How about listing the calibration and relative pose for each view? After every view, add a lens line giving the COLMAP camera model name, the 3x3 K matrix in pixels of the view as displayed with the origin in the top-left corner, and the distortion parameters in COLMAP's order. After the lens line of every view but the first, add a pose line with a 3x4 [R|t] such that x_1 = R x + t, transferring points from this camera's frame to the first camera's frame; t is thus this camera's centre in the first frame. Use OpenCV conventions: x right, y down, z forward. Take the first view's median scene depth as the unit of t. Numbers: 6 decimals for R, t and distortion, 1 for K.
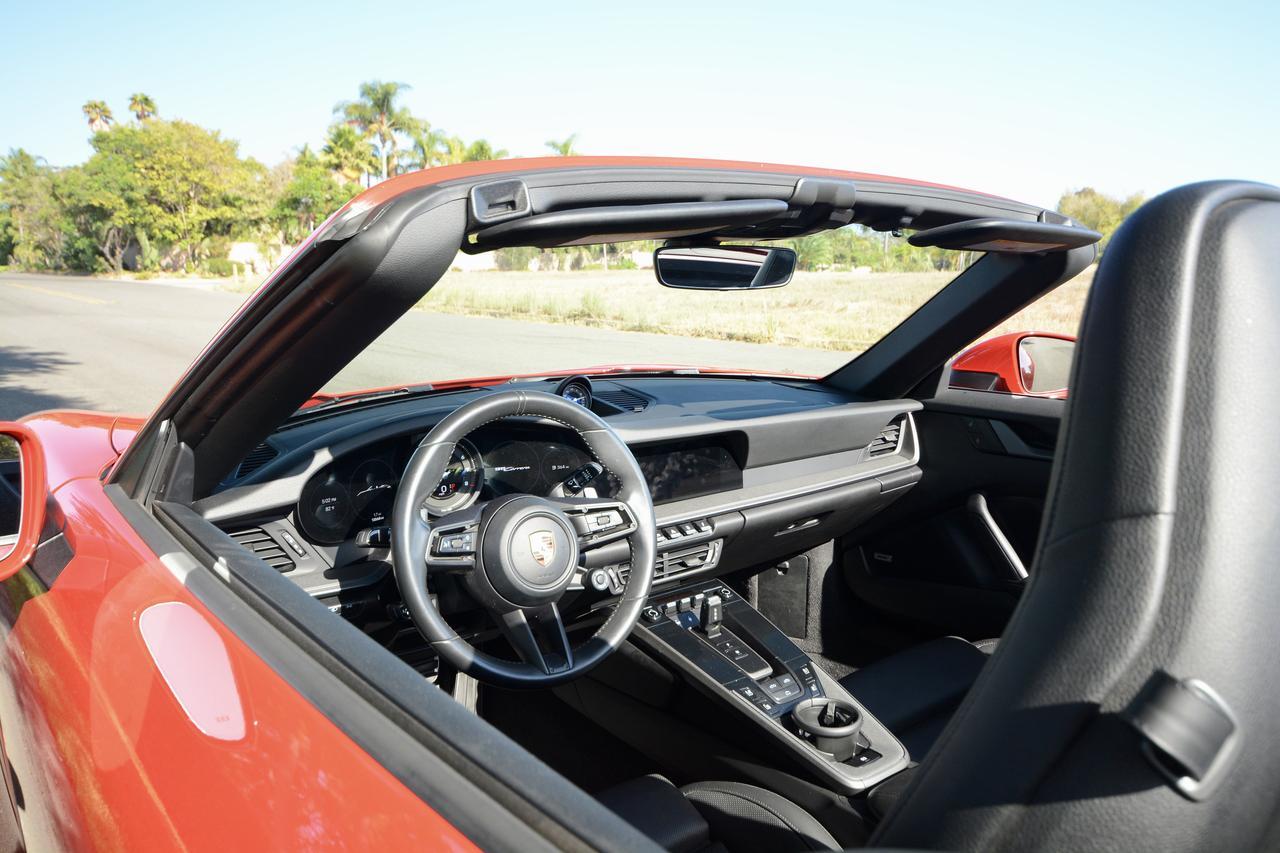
lens RADIAL K [[933.7, 0, 640.0], [0, 933.7, 426.5], [0, 0, 1]] dist [-0.004698, 0.036889]
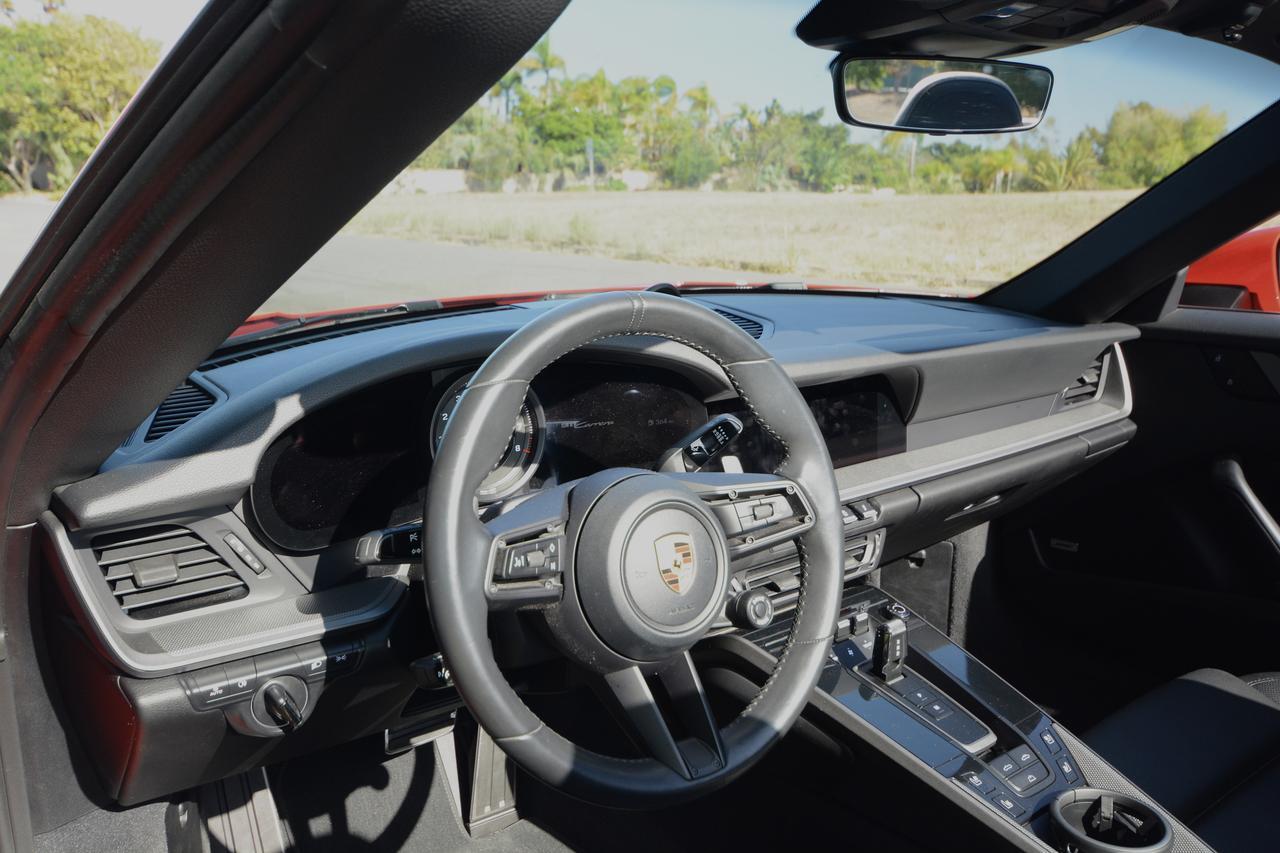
lens RADIAL K [[1036.3, 0, 632.9], [0, 1036.3, 430.4], [0, 0, 1]] dist [-0.005306, 0.057079]
pose [[0.999956, -0.001022, 0.009299, -0.086982], [0.000501, 0.998443, 0.055788, 0.007705], [-0.009342, -0.055781, 0.998399, 0.229809]]
